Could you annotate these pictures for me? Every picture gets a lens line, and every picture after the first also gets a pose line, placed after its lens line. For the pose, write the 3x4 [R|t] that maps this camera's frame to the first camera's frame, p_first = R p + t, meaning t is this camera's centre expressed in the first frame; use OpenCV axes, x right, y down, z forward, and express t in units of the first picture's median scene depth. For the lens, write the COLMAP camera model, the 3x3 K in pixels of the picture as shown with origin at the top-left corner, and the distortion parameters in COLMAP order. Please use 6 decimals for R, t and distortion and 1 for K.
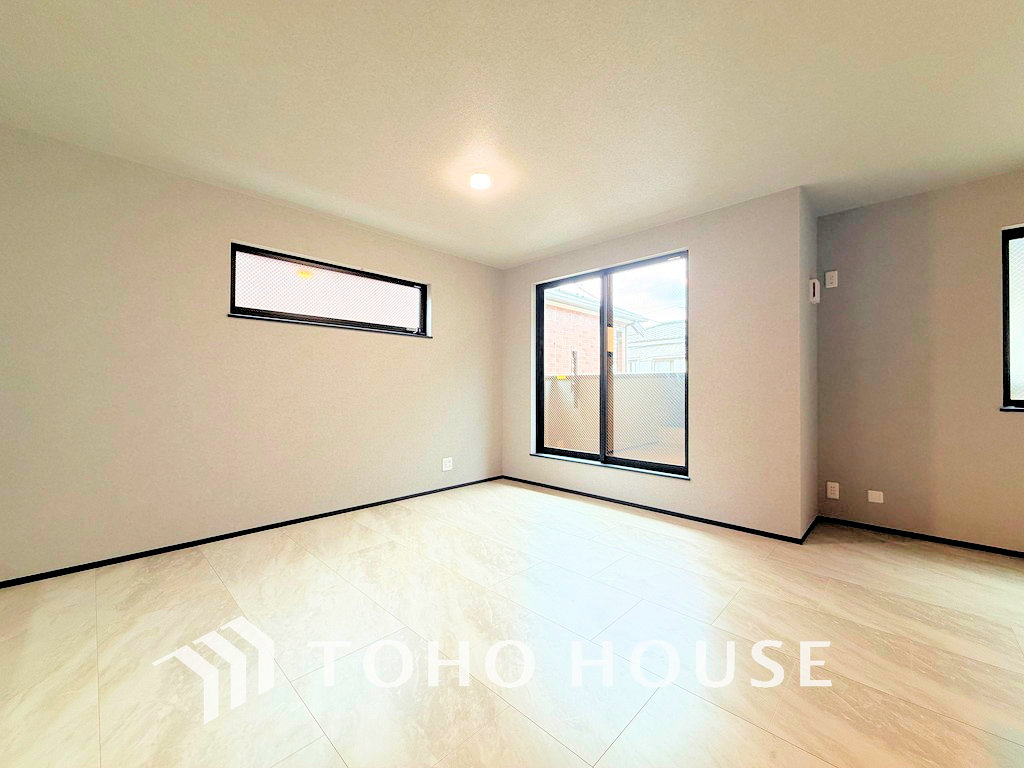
lens RADIAL K [[408.0, 0, 508.7], [0, 408.0, 383.6], [0, 0, 1]] dist [0.000827, 0.000168]
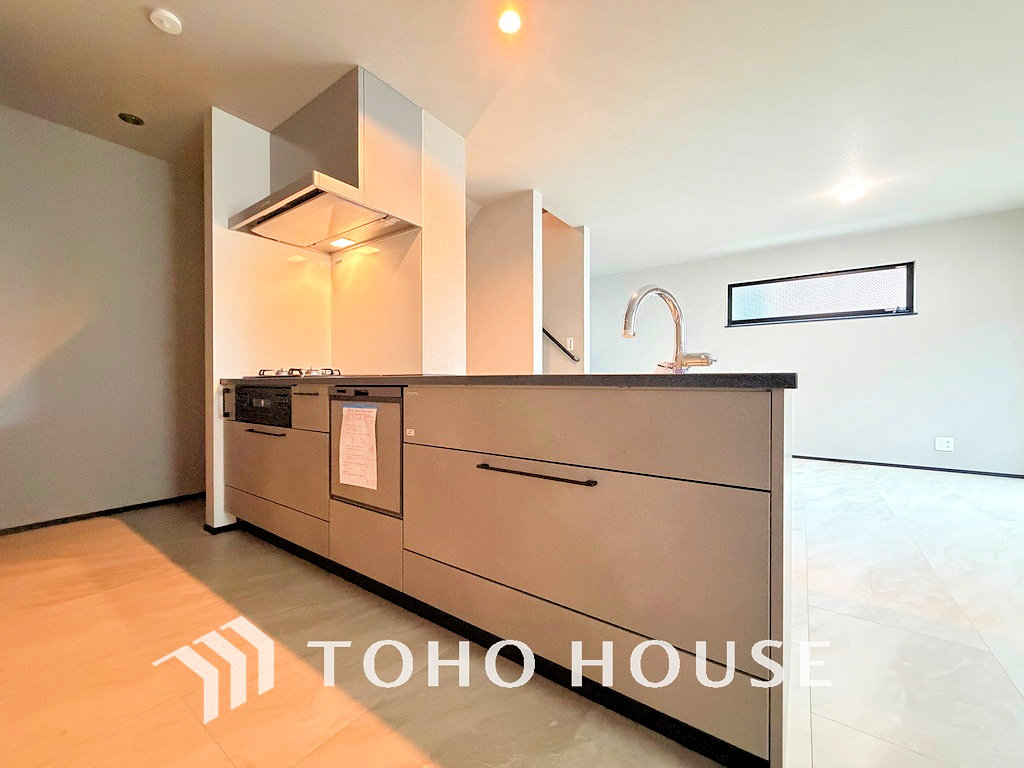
lens RADIAL K [[408.0, 0, 508.7], [0, 408.0, 383.6], [0, 0, 1]] dist [0.000827, 0.000168]
pose [[0.150743, 0.001954, -0.988571, 0.889422], [0.009174, 0.999952, 0.003376, 0.062955], [0.988530, -0.009578, 0.150718, -0.192710]]
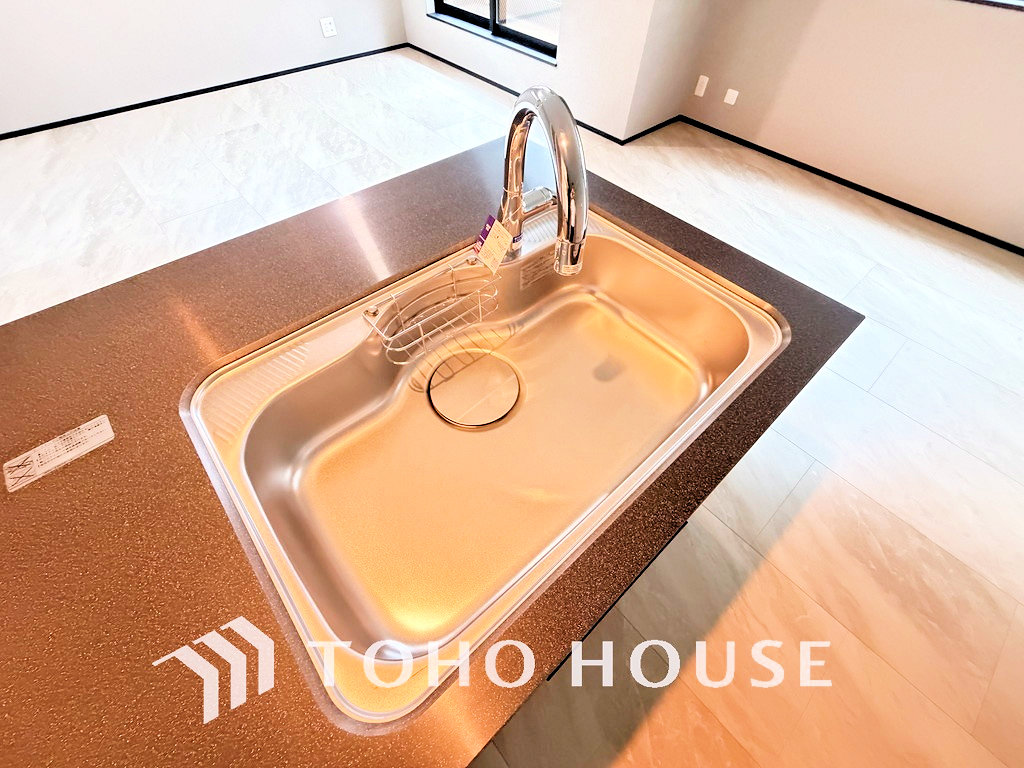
lens RADIAL K [[418.4, 0, 501.0], [0, 418.4, 373.7], [0, 0, 1]] dist [0.002479, 0.000490]
pose [[0.996578, 0.072295, -0.040072, 0.447958], [-0.010697, 0.593525, 0.804744, -0.133141], [0.081963, -0.801562, 0.592268, -0.170142]]
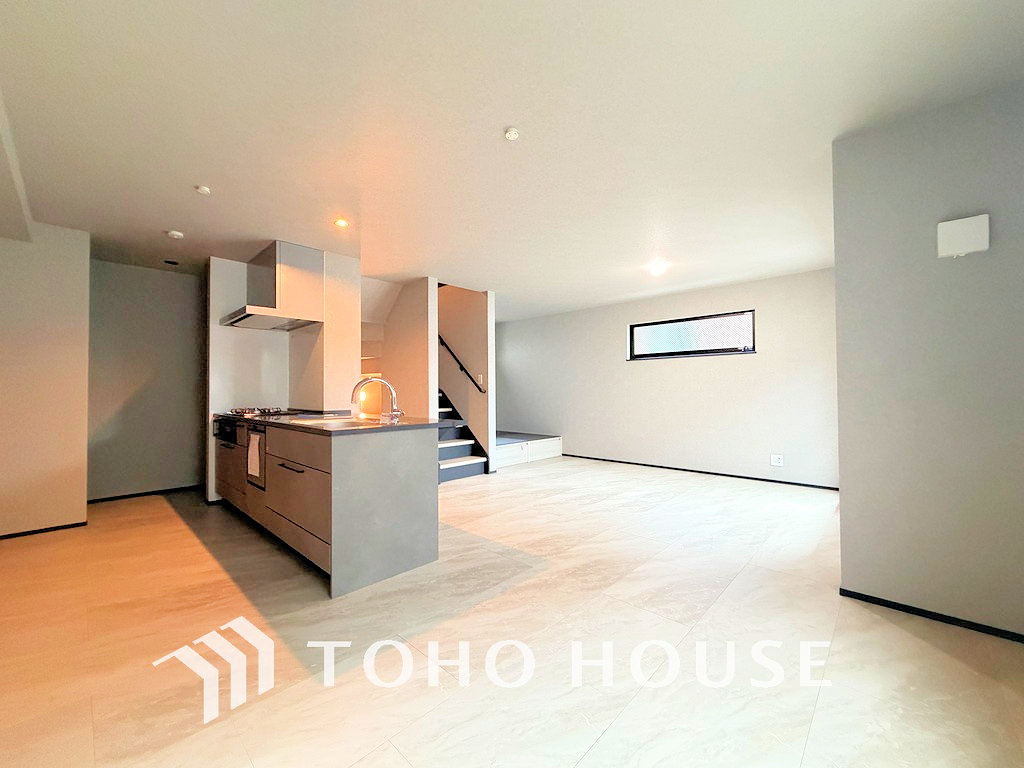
lens RADIAL K [[408.0, 0, 508.7], [0, 408.0, 383.6], [0, 0, 1]] dist [0.000827, 0.000168]
pose [[0.015495, -0.024792, -0.999573, 1.387476], [0.015150, 0.999584, -0.024557, -0.001249], [0.999765, -0.014763, 0.015864, 0.330138]]
